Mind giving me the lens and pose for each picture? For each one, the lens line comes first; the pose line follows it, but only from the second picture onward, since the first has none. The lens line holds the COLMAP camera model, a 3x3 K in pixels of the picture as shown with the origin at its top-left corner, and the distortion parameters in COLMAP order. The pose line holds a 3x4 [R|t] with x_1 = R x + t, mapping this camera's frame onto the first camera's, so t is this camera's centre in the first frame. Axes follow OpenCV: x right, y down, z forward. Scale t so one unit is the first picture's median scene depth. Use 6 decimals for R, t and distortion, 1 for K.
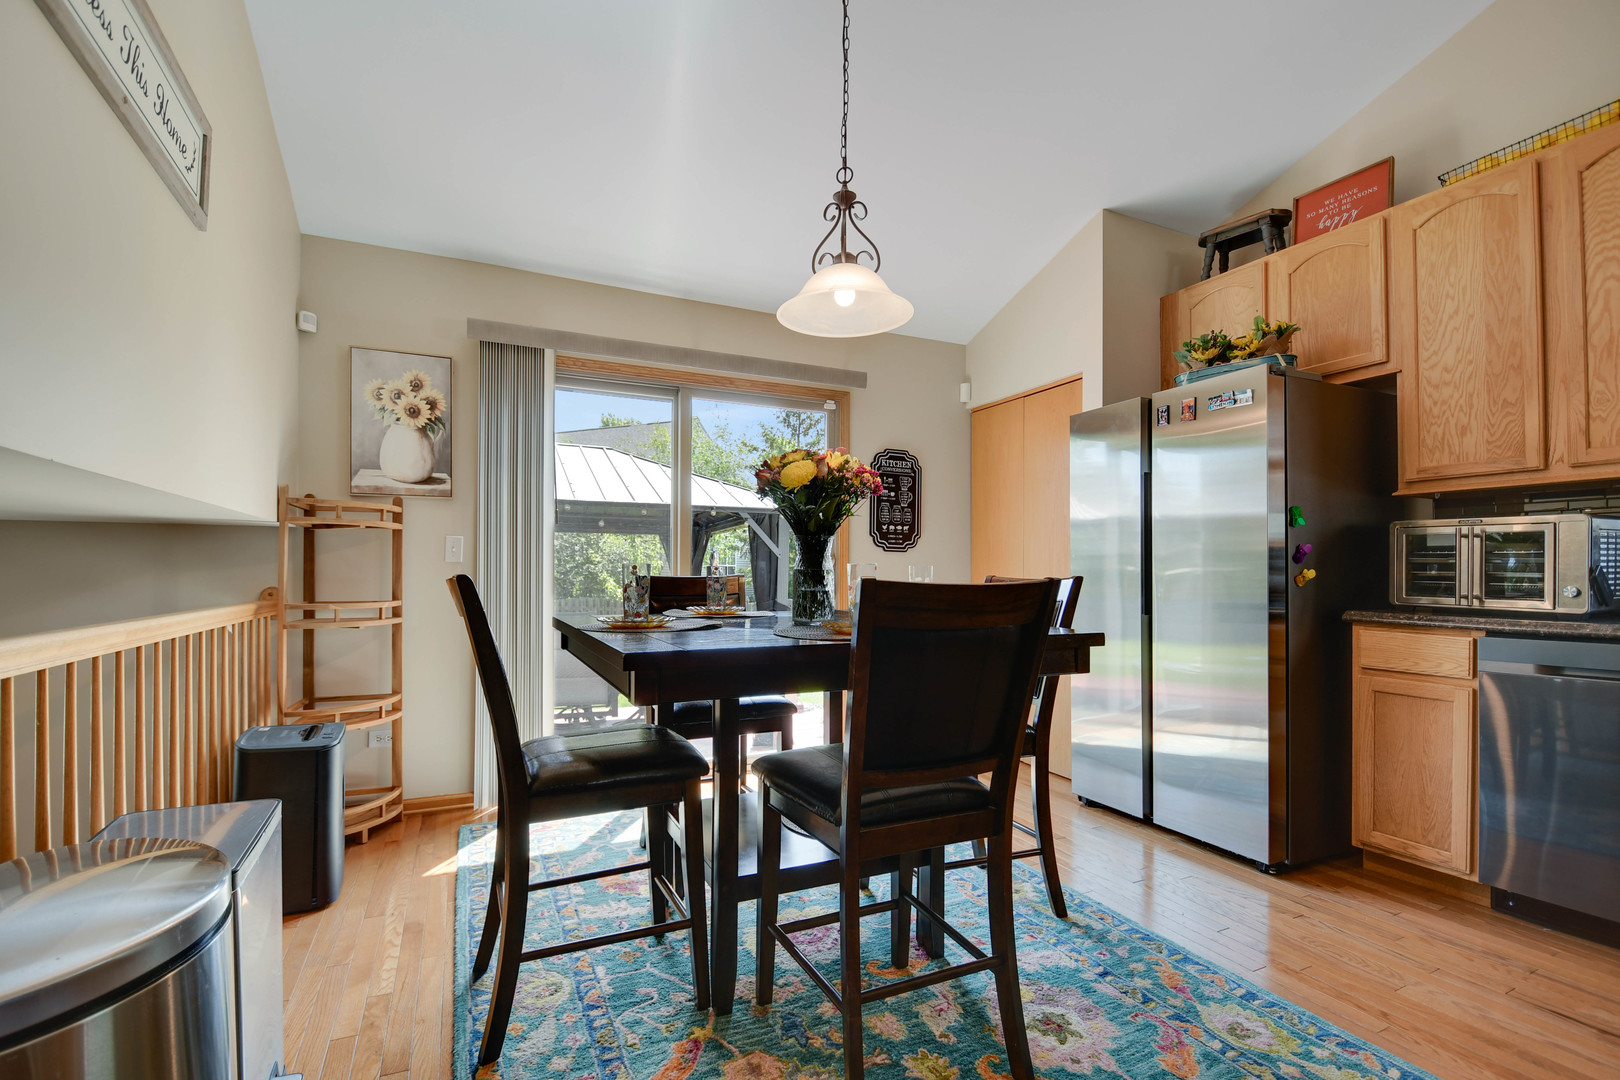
lens RADIAL K [[743.6, 0, 824.1], [0, 743.6, 574.3], [0, 0, 1]] dist [0.000036, 0.000120]
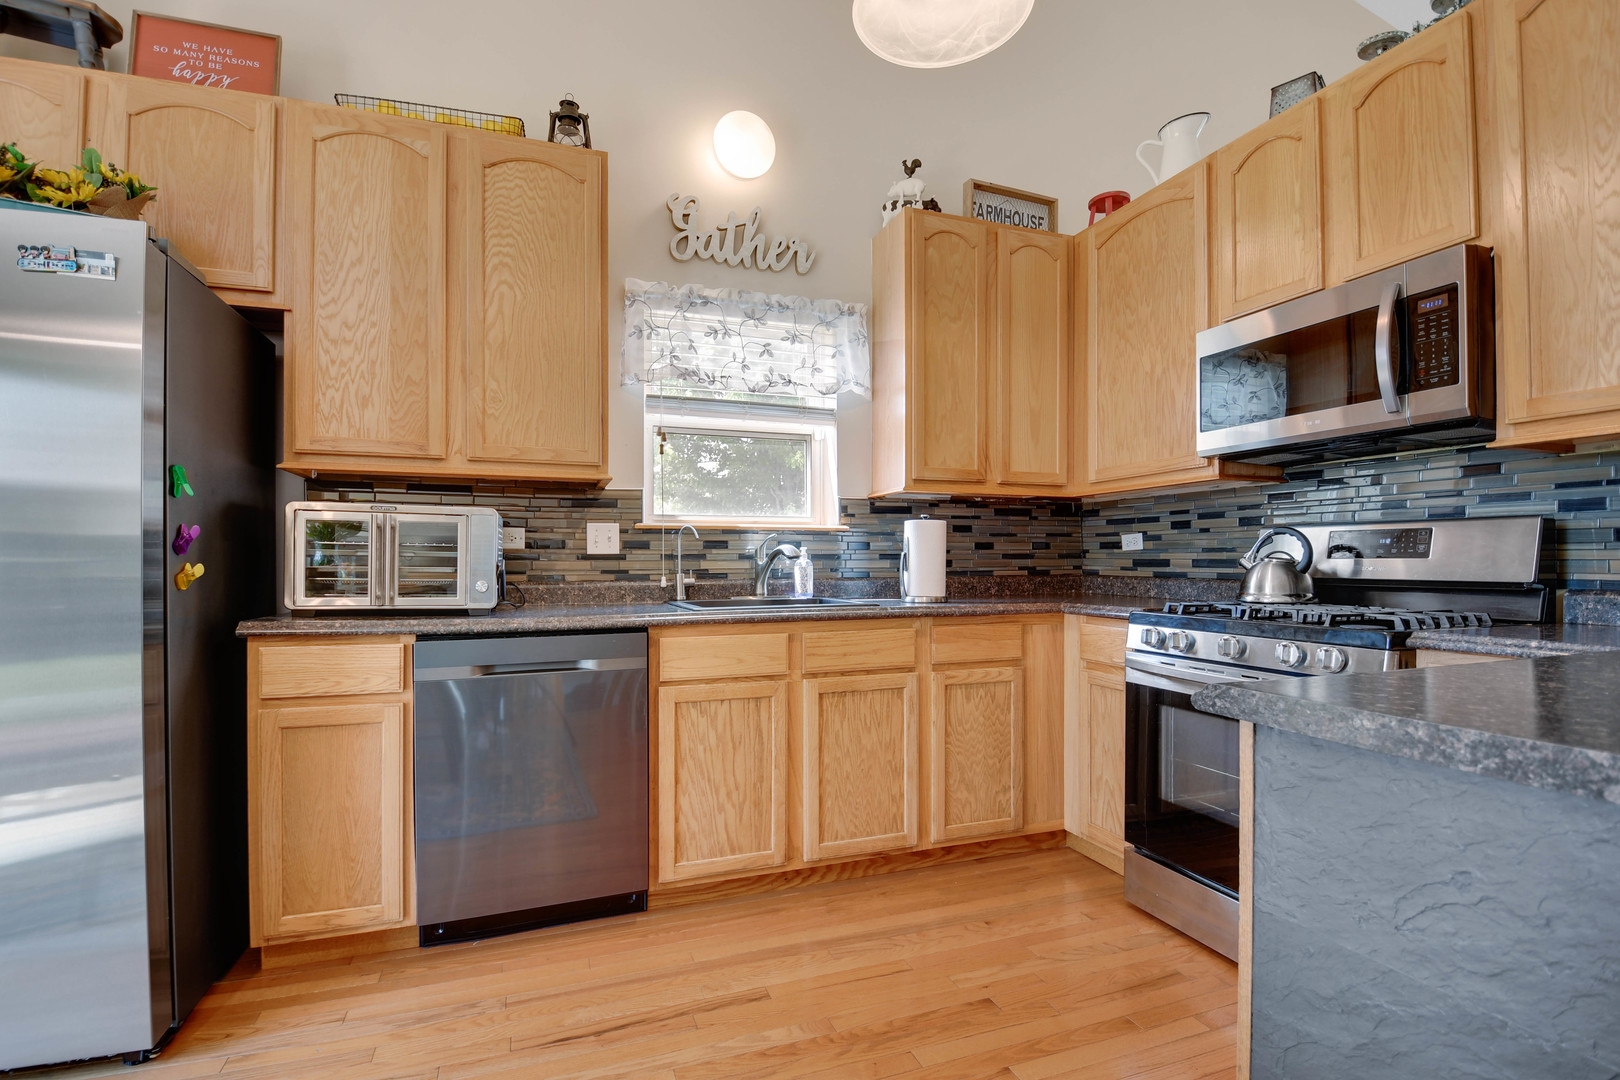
lens RADIAL K [[731.7, 0, 776.3], [0, 731.7, 558.8], [0, 0, 1]] dist [0.004737, -0.020013]
pose [[0.108011, 0.000522, 0.994150, 0.072539], [0.003357, 0.999994, -0.000889, -0.009620], [-0.994144, 0.003433, 0.108009, 0.438492]]
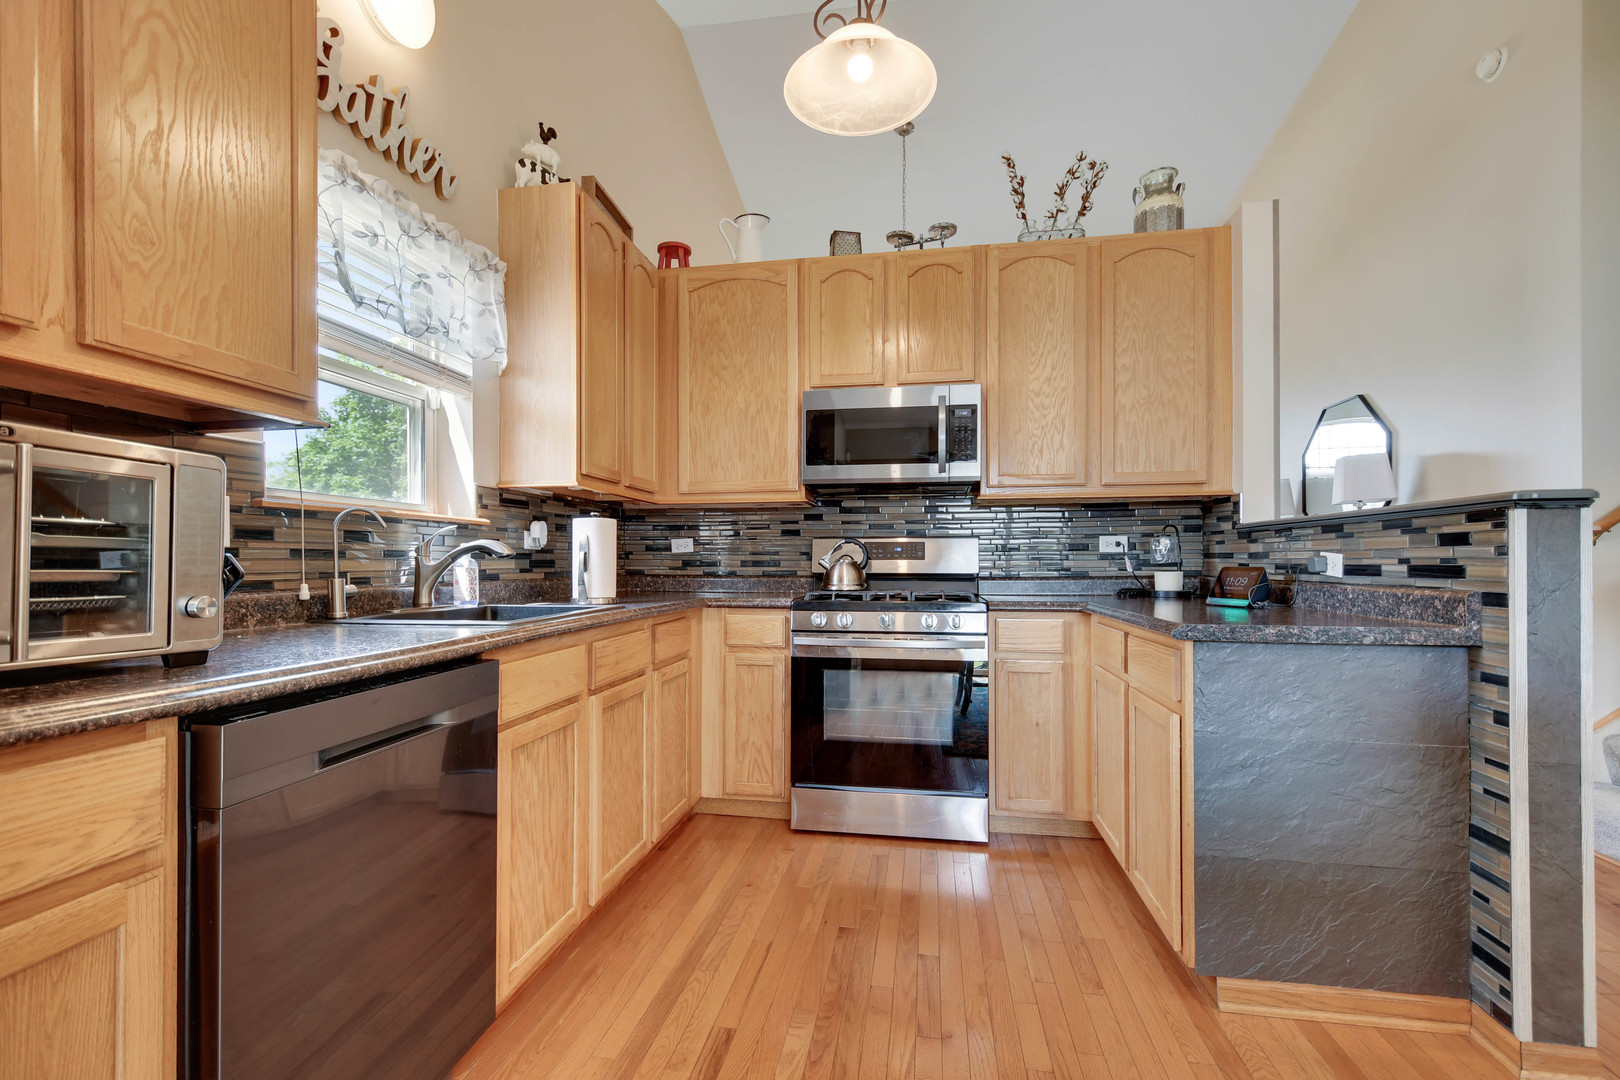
lens RADIAL K [[731.7, 0, 776.3], [0, 731.7, 558.8], [0, 0, 1]] dist [0.004737, -0.020013]
pose [[-0.812755, 0.000264, 0.582605, 0.343072], [-0.001526, 0.999996, -0.002581, -0.007508], [-0.582603, -0.002987, -0.812751, 0.998166]]
